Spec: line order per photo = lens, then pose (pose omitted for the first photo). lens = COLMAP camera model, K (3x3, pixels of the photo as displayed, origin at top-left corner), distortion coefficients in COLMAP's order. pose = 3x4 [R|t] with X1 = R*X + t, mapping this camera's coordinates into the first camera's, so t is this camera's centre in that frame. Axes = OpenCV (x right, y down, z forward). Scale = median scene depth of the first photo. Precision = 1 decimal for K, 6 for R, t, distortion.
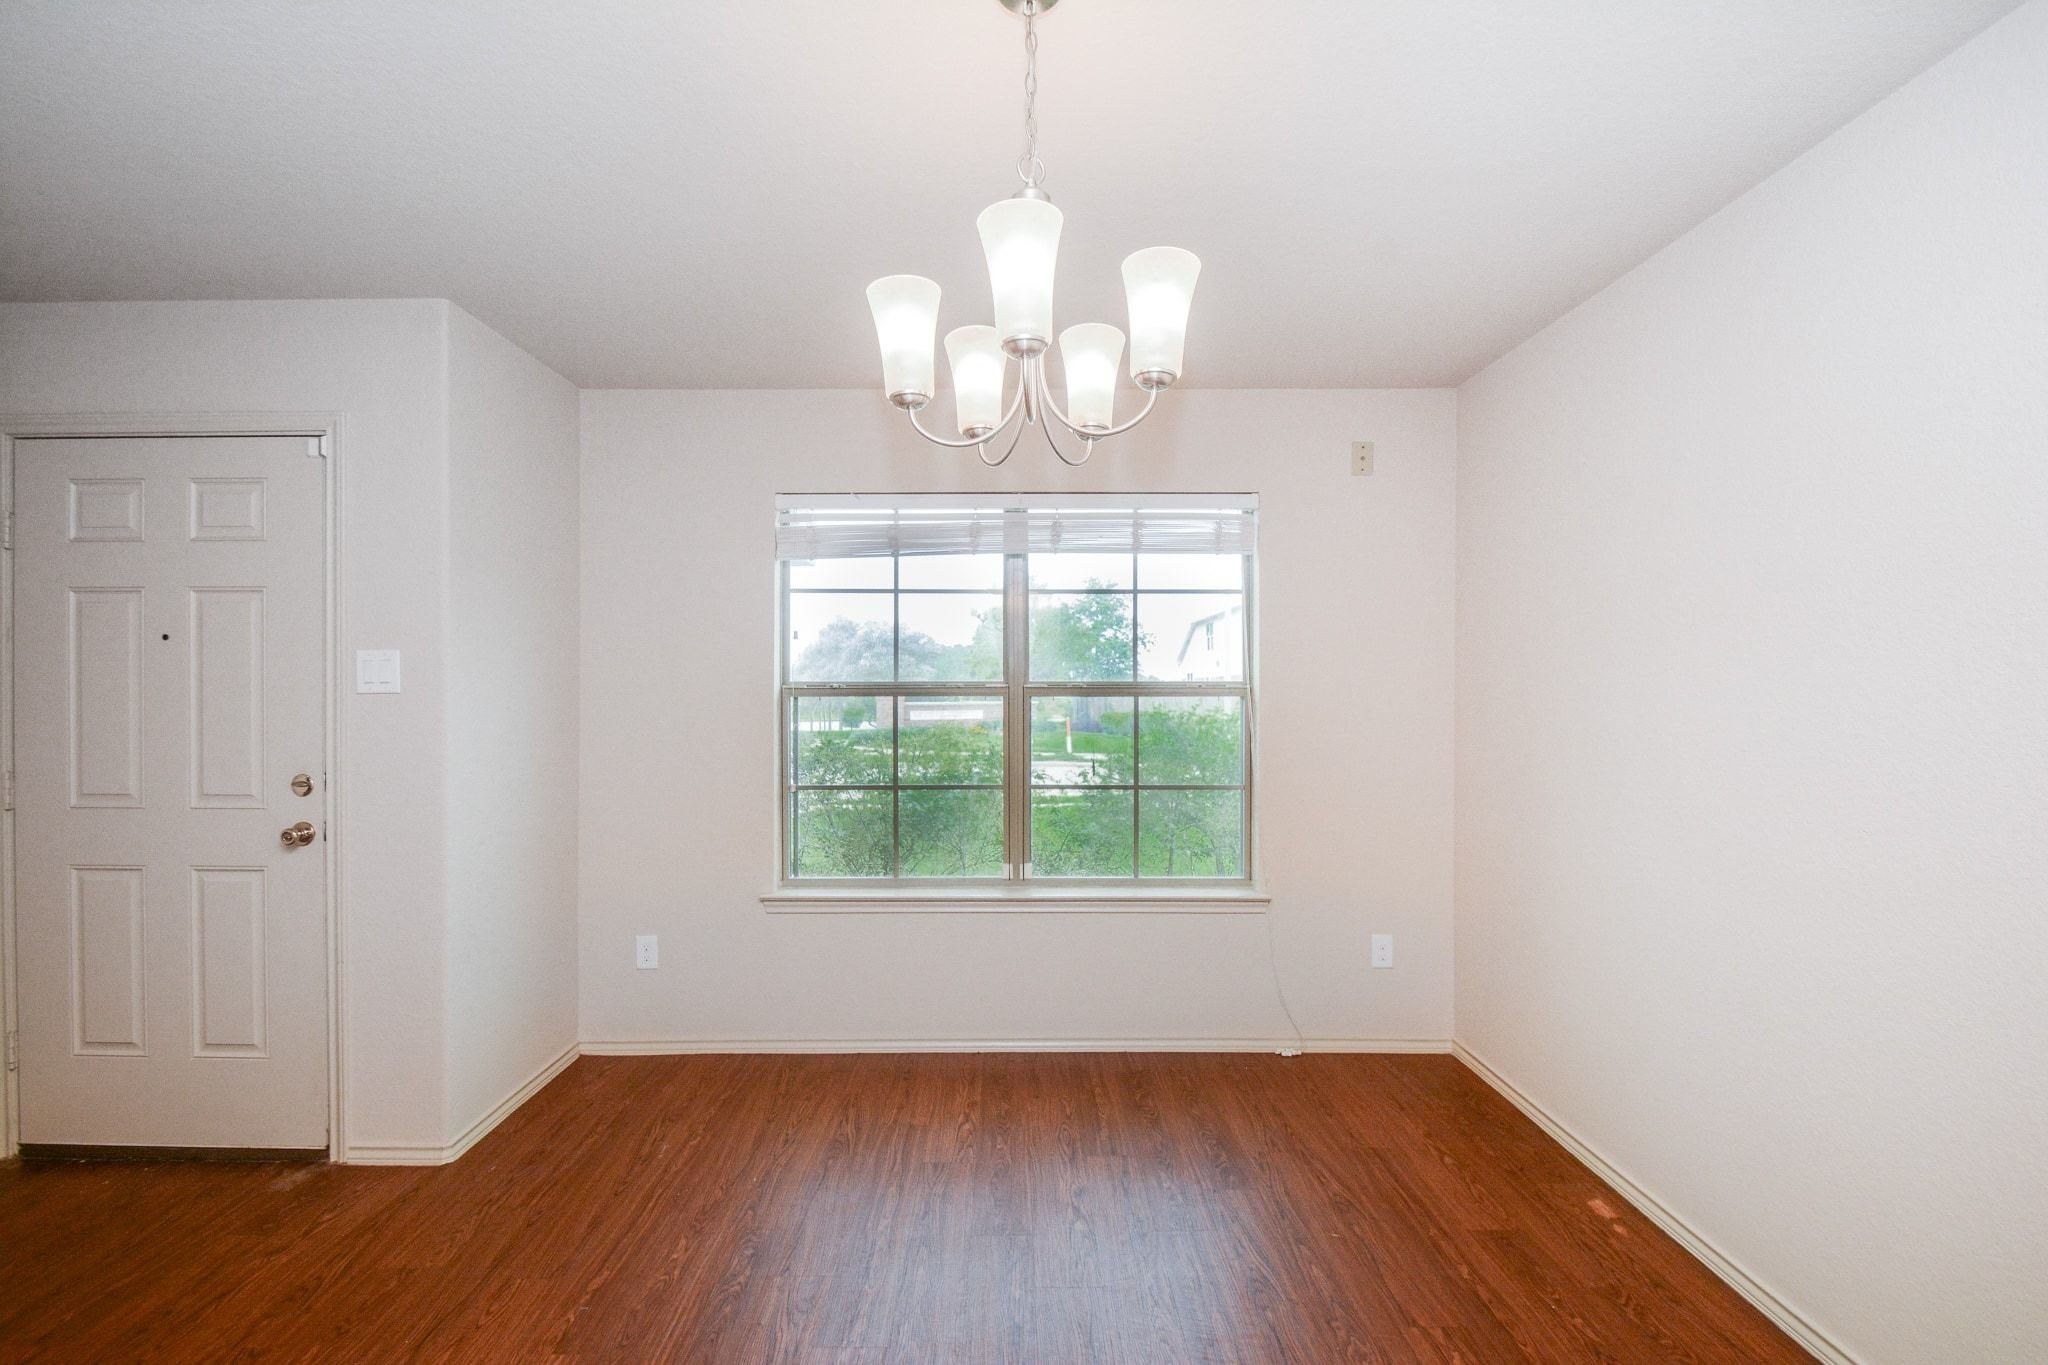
lens RADIAL K [[908.9, 0, 1022.1], [0, 908.9, 689.4], [0, 0, 1]] dist [0.019058, -0.017939]
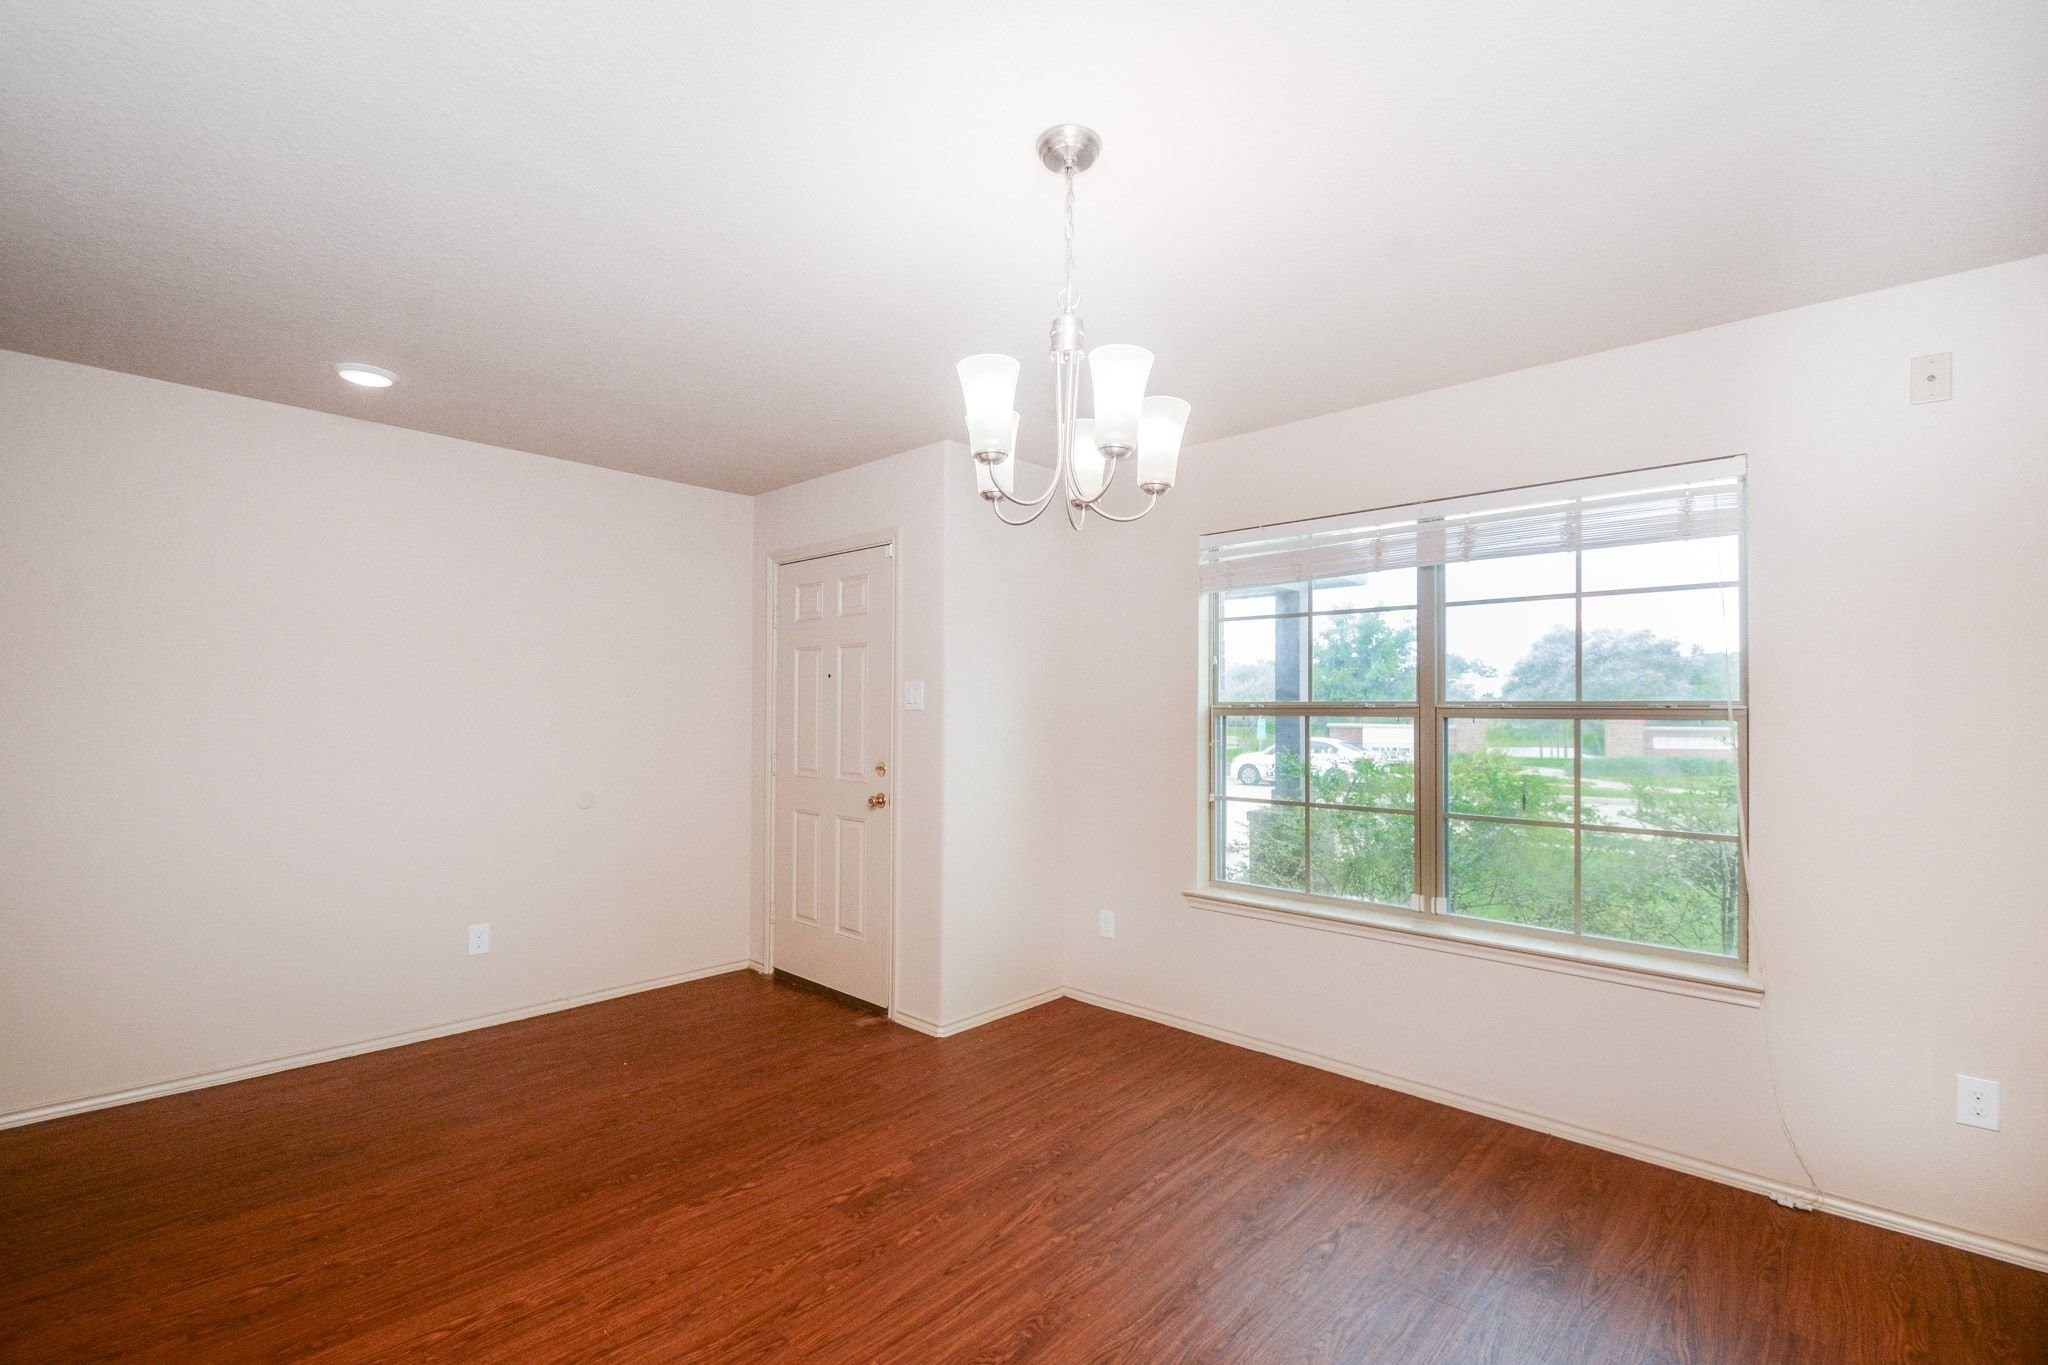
lens RADIAL K [[935.2, 0, 1018.5], [0, 935.2, 685.7], [0, 0, 1]] dist [0.028502, -0.020117]
pose [[0.719486, -0.013203, -0.694381, 0.371876], [-0.004612, 0.999706, -0.023787, 0.000110], [0.694492, 0.020317, 0.719214, 0.008618]]
